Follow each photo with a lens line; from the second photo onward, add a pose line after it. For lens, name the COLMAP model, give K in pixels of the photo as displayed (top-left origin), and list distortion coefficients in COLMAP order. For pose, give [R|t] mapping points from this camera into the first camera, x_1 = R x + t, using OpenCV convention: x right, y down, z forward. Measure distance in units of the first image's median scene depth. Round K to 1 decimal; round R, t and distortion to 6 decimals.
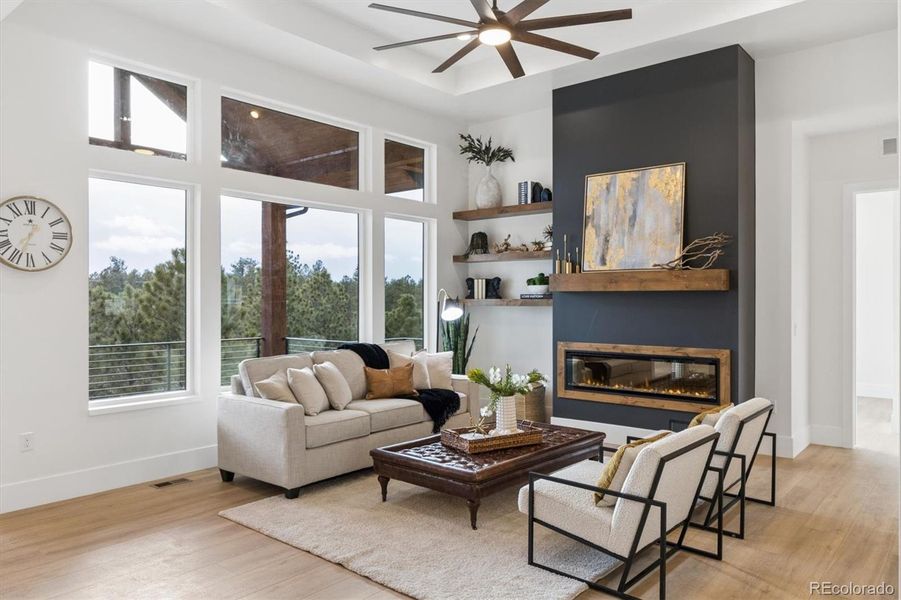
lens RADIAL K [[644.7, 0, 448.3], [0, 644.7, 303.3], [0, 0, 1]] dist [0.002025, -0.003241]
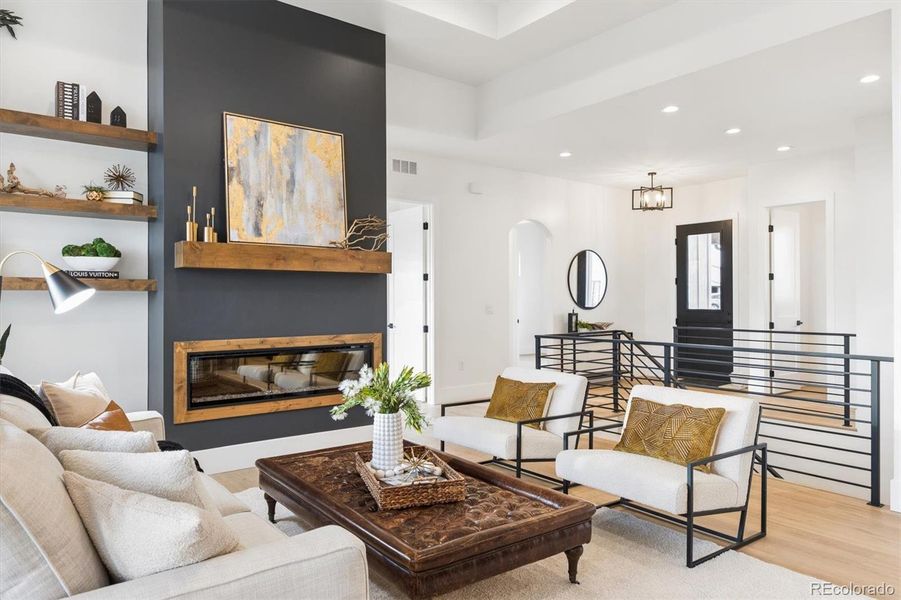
lens RADIAL K [[592.3, 0, 452.8], [0, 592.3, 296.1], [0, 0, 1]] dist [0.008140, -0.003383]
pose [[0.211018, 0.005584, 0.977466, -0.415335], [0.008935, 0.999931, -0.007641, 0.020838], [-0.977441, 0.010346, 0.210953, 0.644489]]
